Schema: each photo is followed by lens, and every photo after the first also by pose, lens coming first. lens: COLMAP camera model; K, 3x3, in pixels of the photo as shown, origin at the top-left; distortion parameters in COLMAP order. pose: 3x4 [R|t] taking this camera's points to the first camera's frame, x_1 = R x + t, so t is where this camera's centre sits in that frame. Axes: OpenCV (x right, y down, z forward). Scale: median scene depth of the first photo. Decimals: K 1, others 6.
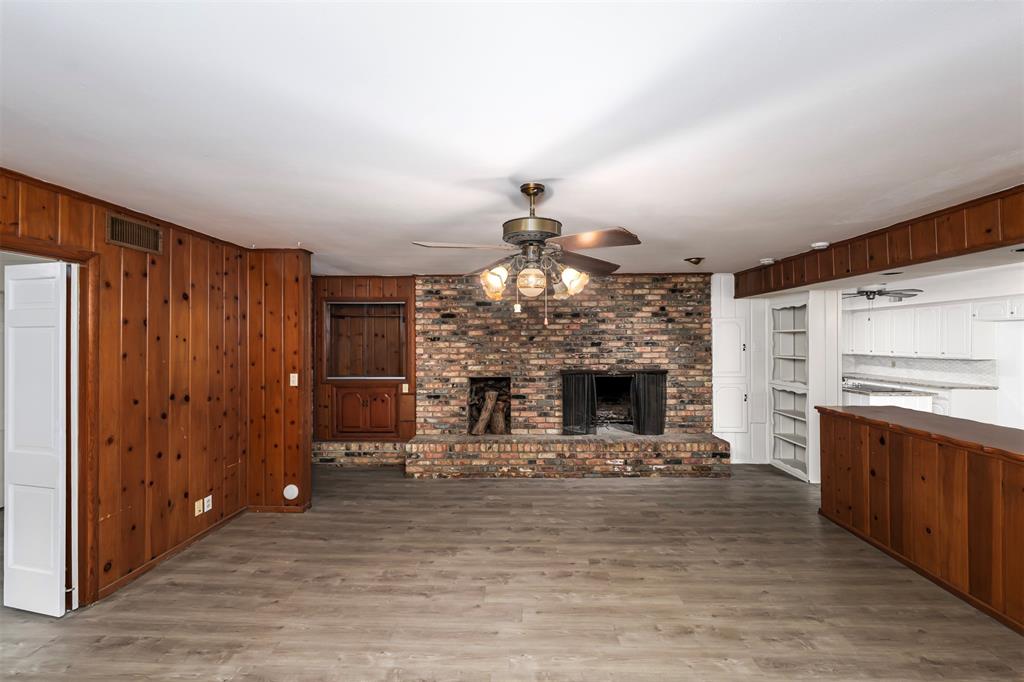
lens RADIAL K [[416.1, 0, 511.9], [0, 416.1, 339.6], [0, 0, 1]] dist [-0.000658, 0.000068]
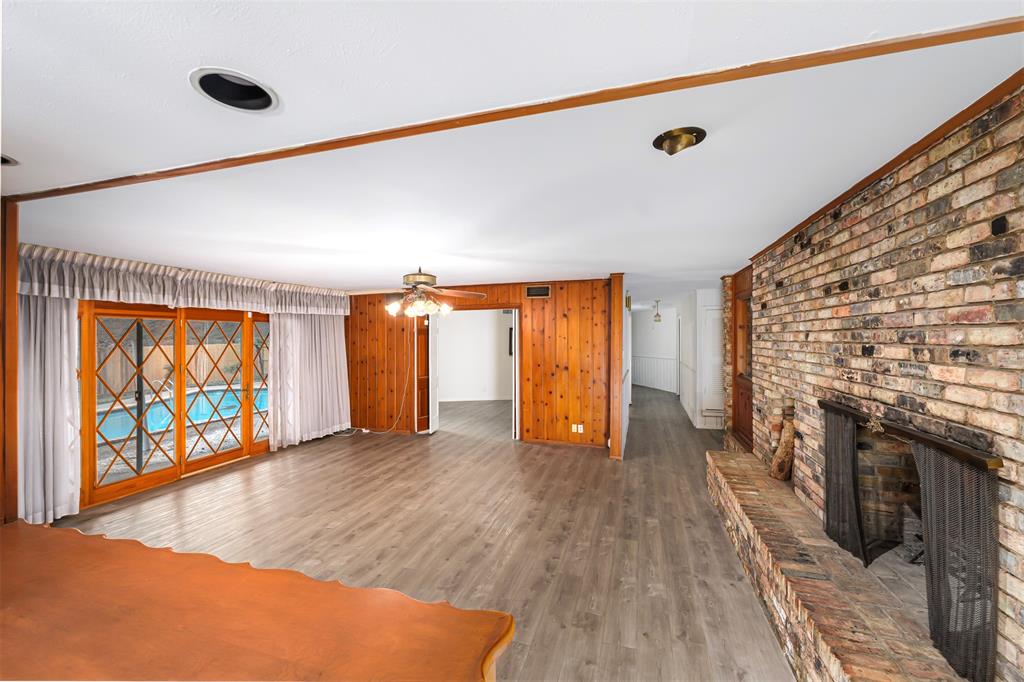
lens RADIAL K [[416.1, 0, 511.4], [0, 416.1, 336.6], [0, 0, 1]] dist [-0.000658, 0.000068]
pose [[-0.263691, 0.005006, -0.964594, 0.865236], [0.009406, 0.999952, 0.002618, -0.009452], [0.964561, -0.008382, -0.263725, 0.952265]]
